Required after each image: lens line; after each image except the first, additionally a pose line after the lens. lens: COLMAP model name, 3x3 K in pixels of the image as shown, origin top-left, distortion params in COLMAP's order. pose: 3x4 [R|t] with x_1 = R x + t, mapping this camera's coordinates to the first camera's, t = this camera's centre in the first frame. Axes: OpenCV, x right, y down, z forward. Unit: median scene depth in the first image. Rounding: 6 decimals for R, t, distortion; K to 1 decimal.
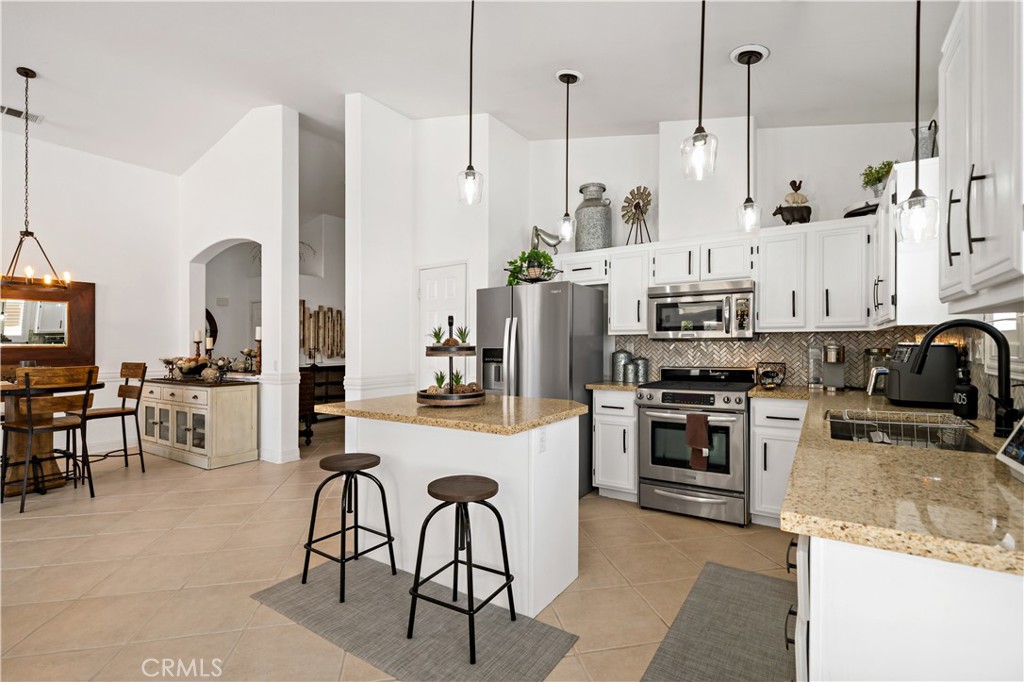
lens RADIAL K [[471.4, 0, 517.1], [0, 471.4, 345.5], [0, 0, 1]] dist [0.003815, -0.000637]
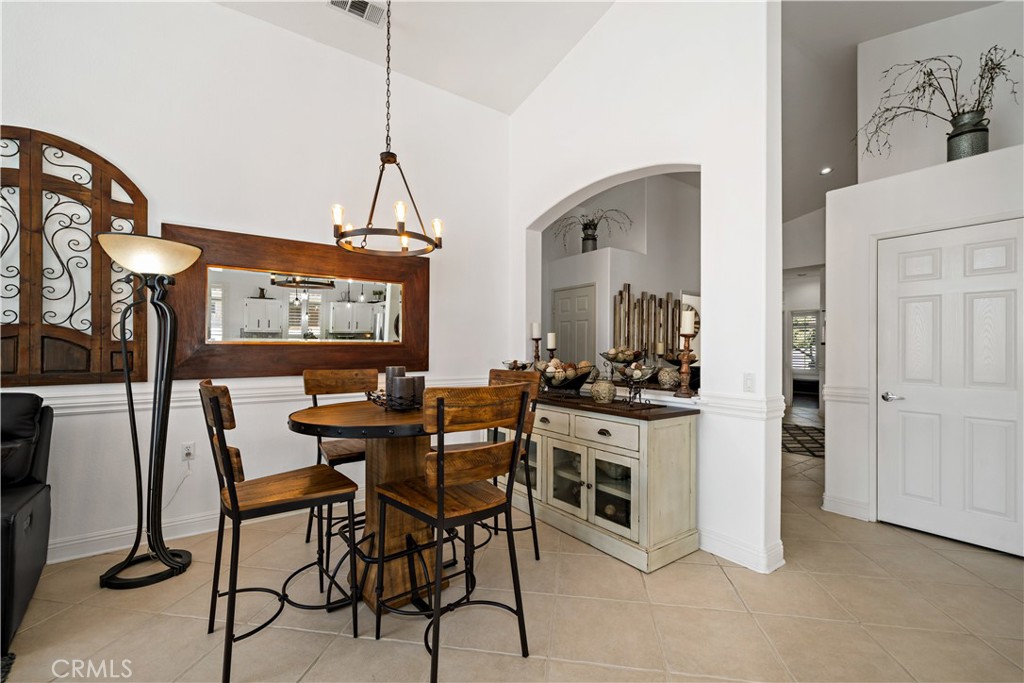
lens RADIAL K [[446.9, 0, 522.8], [0, 446.9, 348.8], [0, 0, 1]] dist [0.003486, -0.001115]
pose [[0.938118, 0.010081, -0.346170, -0.534496], [-0.008817, 0.999947, 0.005224, 0.004912], [0.346205, -0.001849, 0.938157, 0.412087]]
